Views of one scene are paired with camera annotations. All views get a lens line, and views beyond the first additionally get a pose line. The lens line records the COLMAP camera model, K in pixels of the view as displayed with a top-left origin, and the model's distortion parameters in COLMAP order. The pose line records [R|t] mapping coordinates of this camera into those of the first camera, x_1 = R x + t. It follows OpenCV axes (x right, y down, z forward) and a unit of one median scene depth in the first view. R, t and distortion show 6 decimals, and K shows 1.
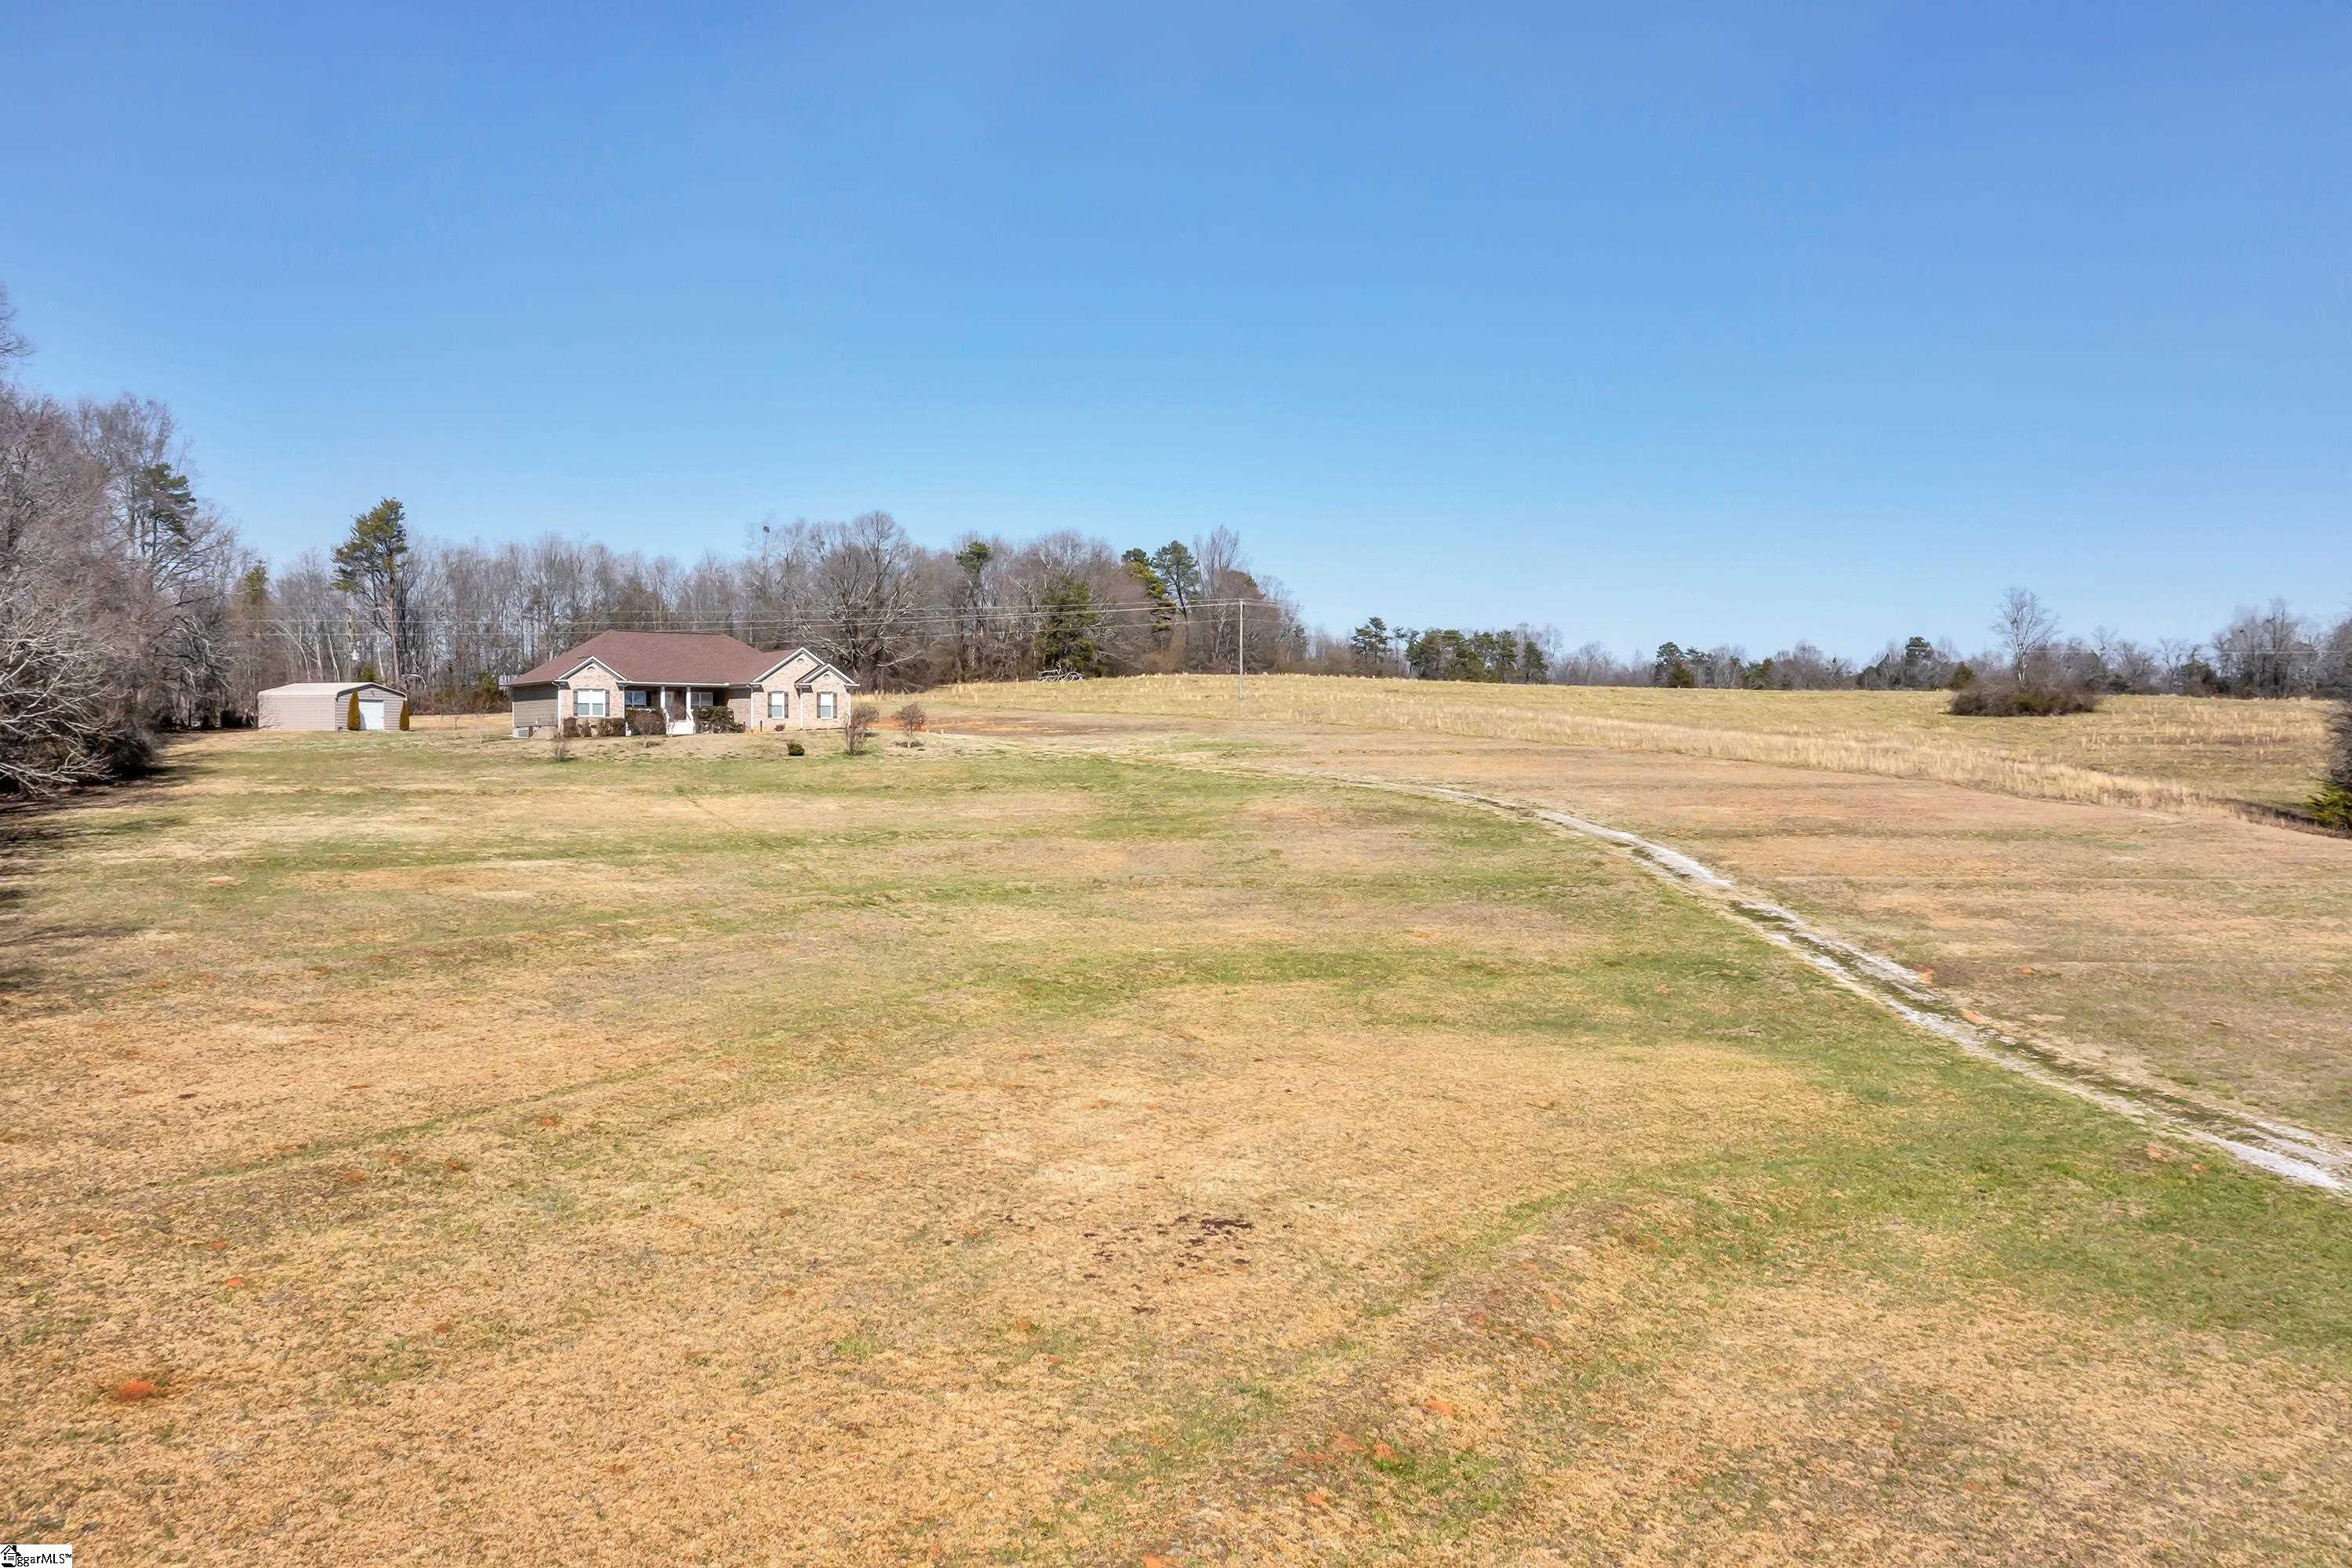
lens RADIAL K [[1874.1, 0, 1176.0], [0, 1874.1, 784.0], [0, 0, 1]] dist [-0.002754, 0.004399]
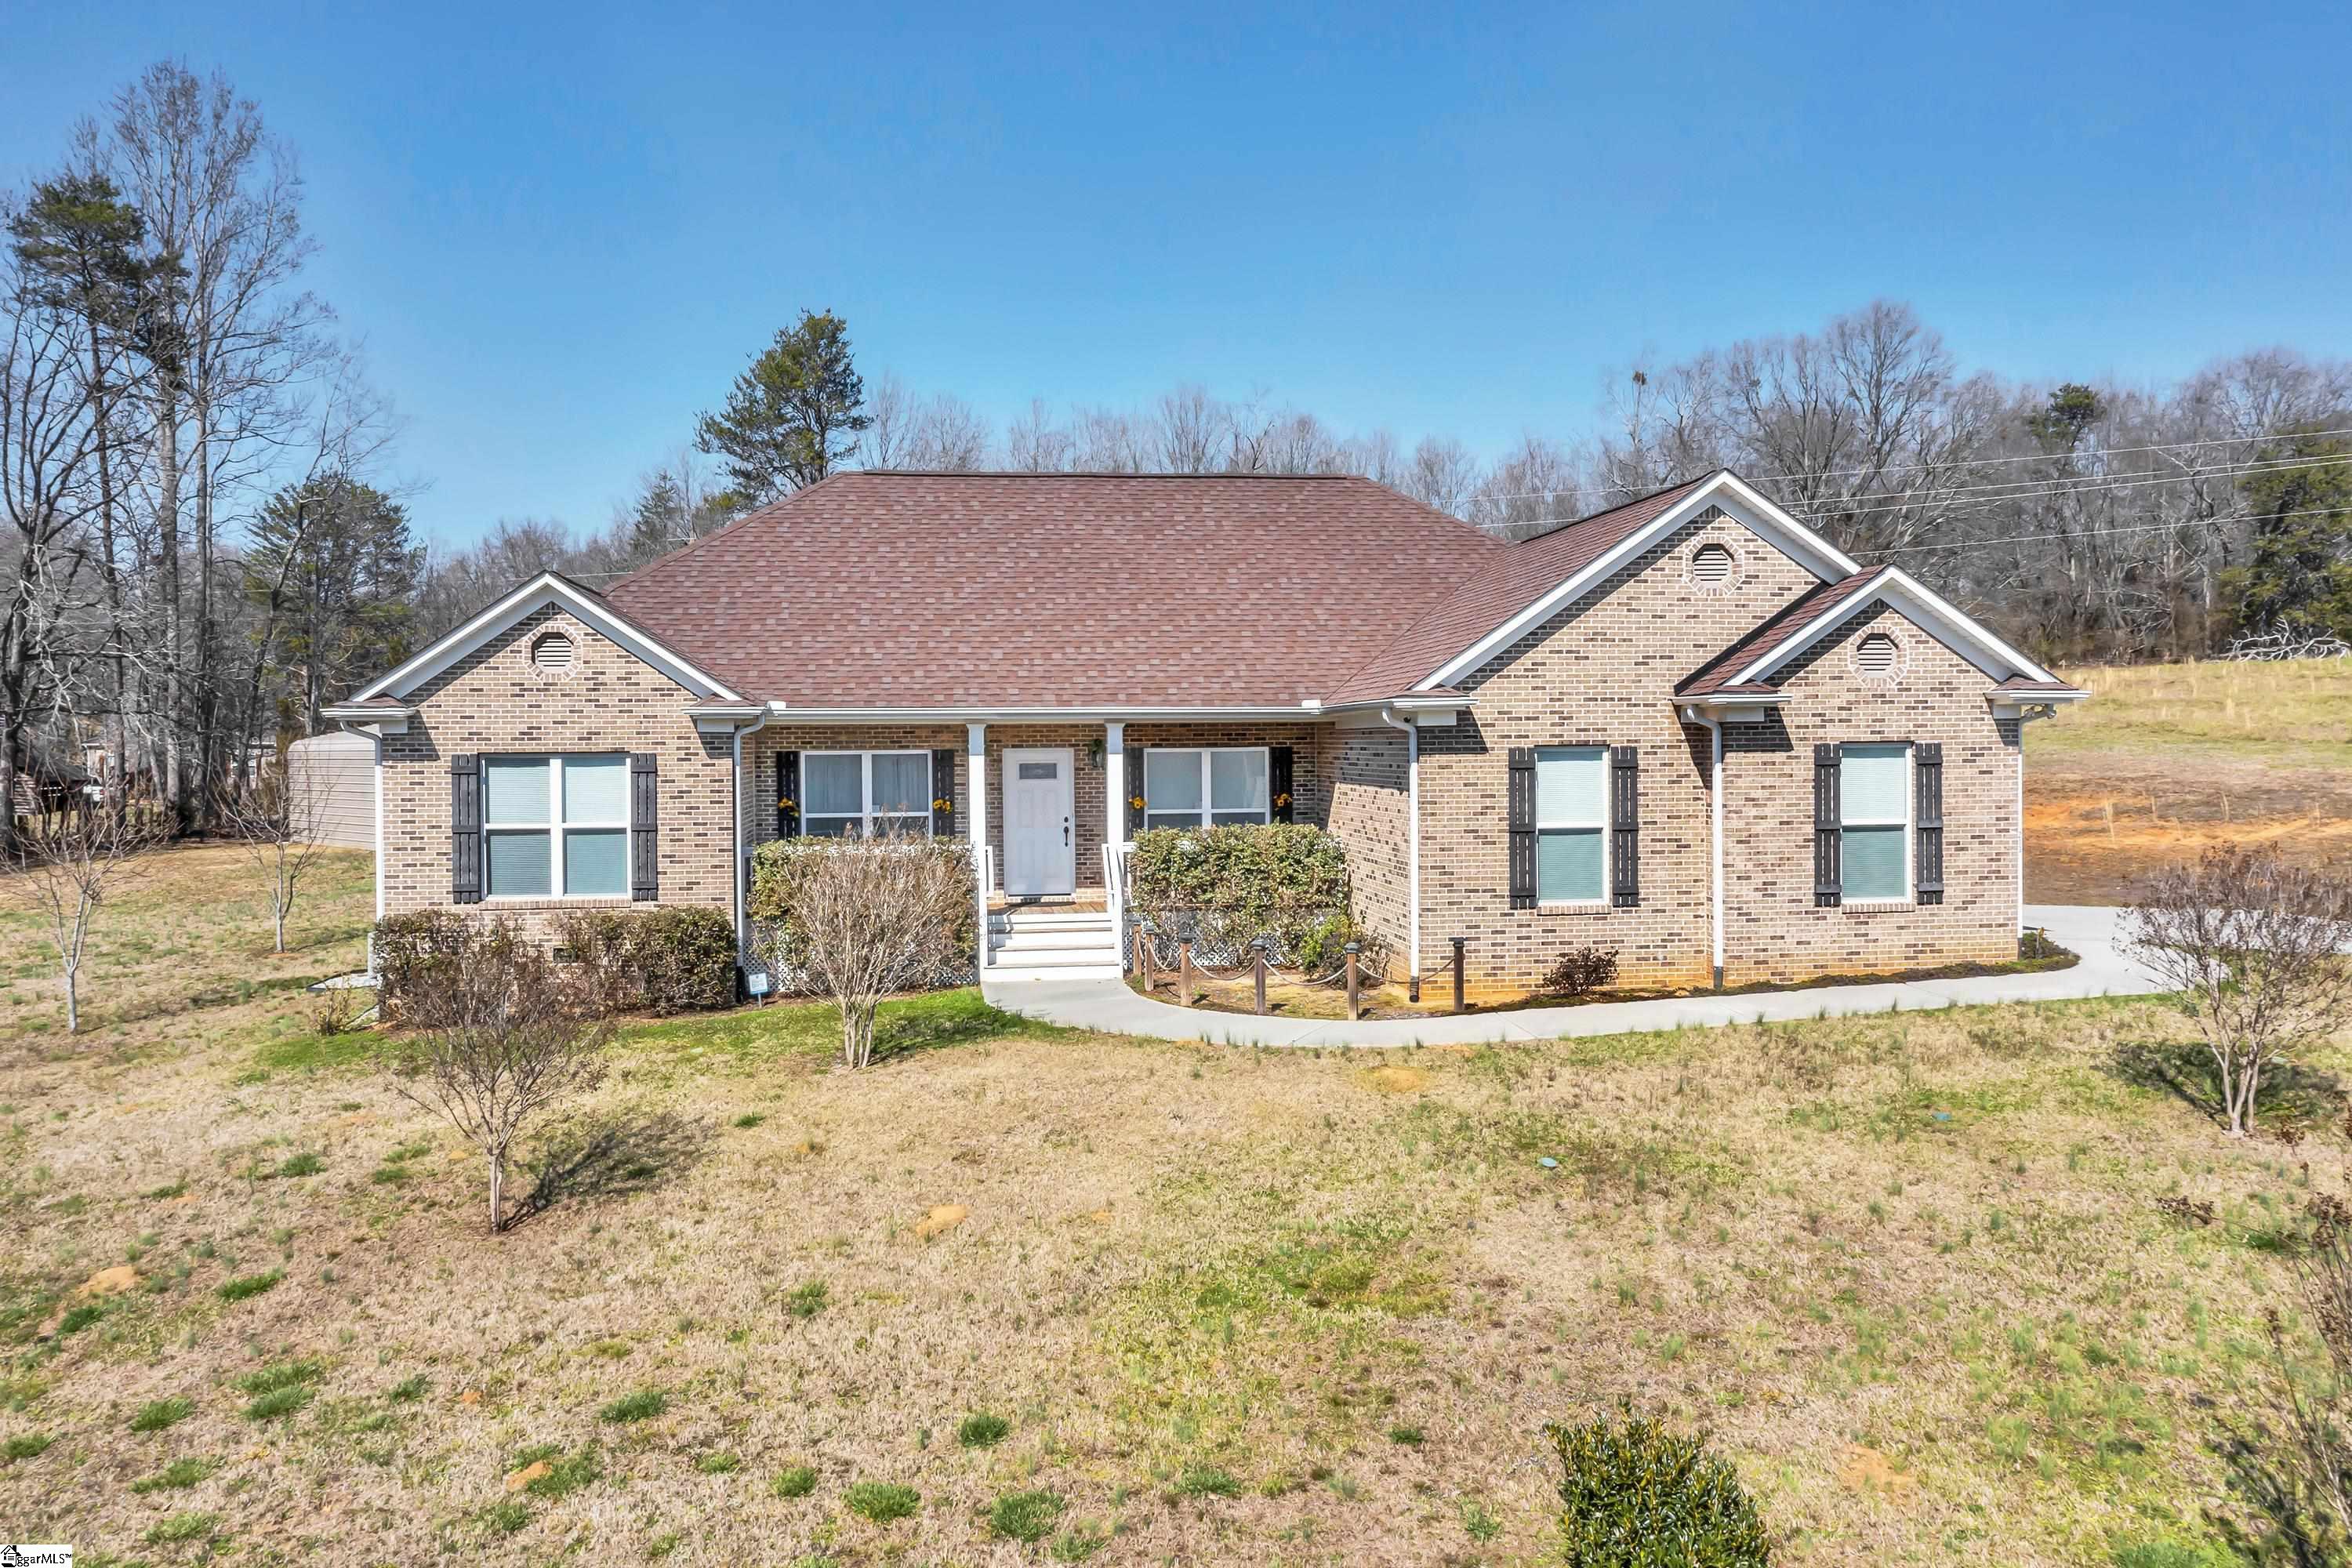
lens RADIAL K [[1874.1, 0, 1176.0], [0, 1874.1, 784.0], [0, 0, 1]] dist [-0.002754, 0.004399]
pose [[0.889380, -0.001410, -0.457167, -0.150352], [0.002517, 0.999995, 0.001814, -0.041547], [0.457163, -0.002764, 0.889379, 0.749062]]
